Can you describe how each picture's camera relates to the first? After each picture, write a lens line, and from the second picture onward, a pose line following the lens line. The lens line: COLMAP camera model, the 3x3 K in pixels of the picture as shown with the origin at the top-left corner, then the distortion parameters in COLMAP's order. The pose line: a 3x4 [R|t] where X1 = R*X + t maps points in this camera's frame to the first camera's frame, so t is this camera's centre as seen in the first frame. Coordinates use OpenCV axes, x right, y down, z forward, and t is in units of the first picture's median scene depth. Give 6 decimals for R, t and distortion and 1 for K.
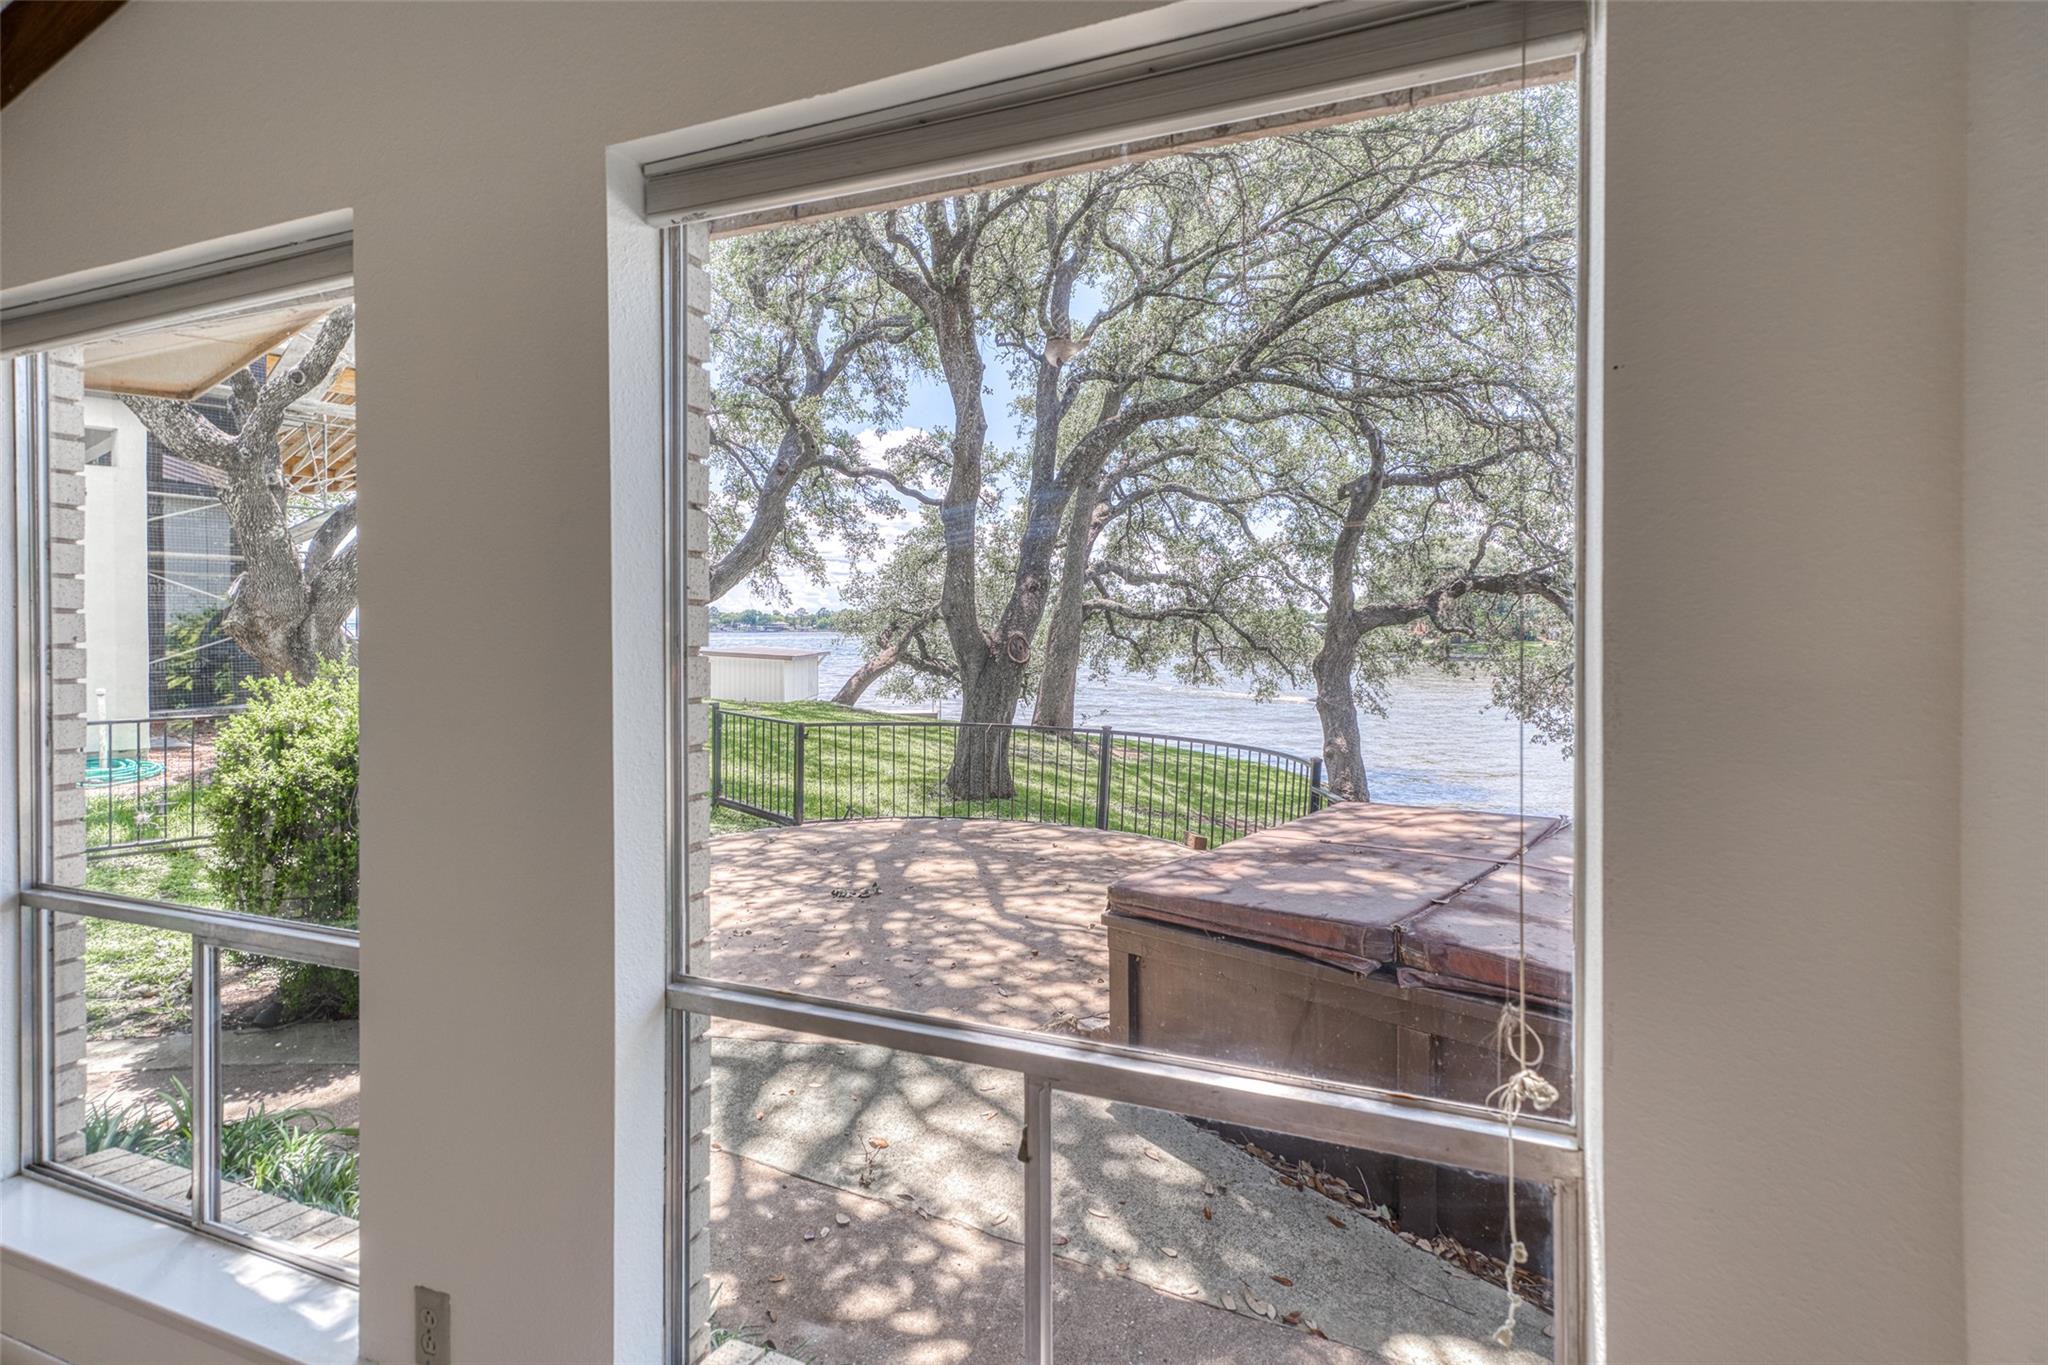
lens RADIAL K [[966.9, 0, 996.8], [0, 966.9, 630.3], [0, 0, 1]] dist [0.008006, -0.001395]
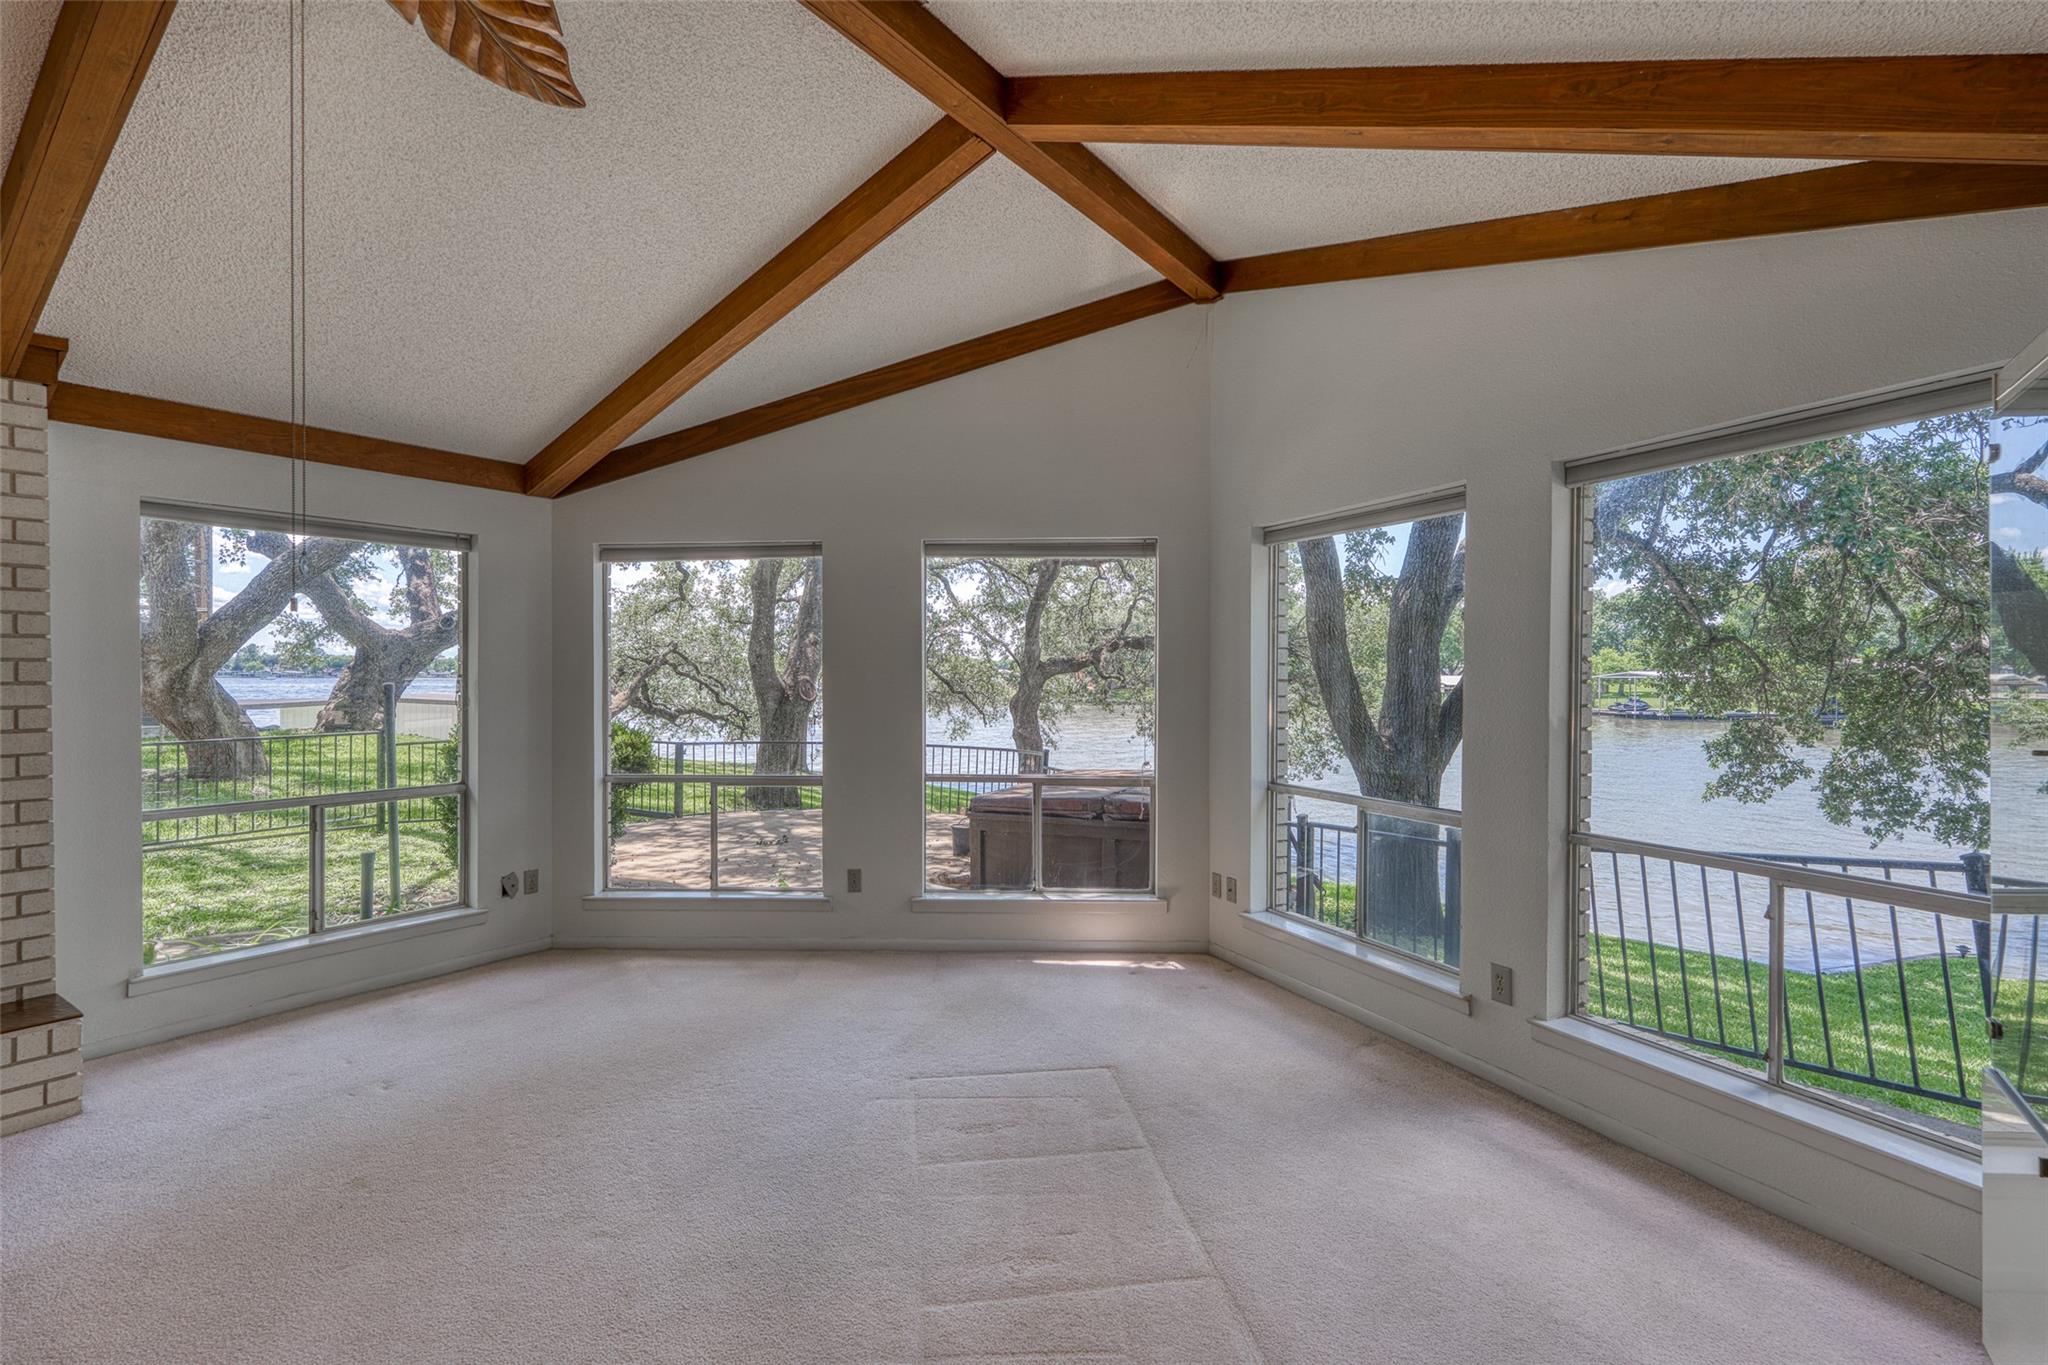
lens RADIAL K [[966.9, 0, 1018.8], [0, 966.9, 678.9], [0, 0, 1]] dist [0.008006, -0.001395]
pose [[0.938504, 0.002710, 0.345258, -0.081415], [-0.003263, 0.999994, 0.001021, 0.001196], [-0.345253, -0.002085, 0.938507, -0.157191]]
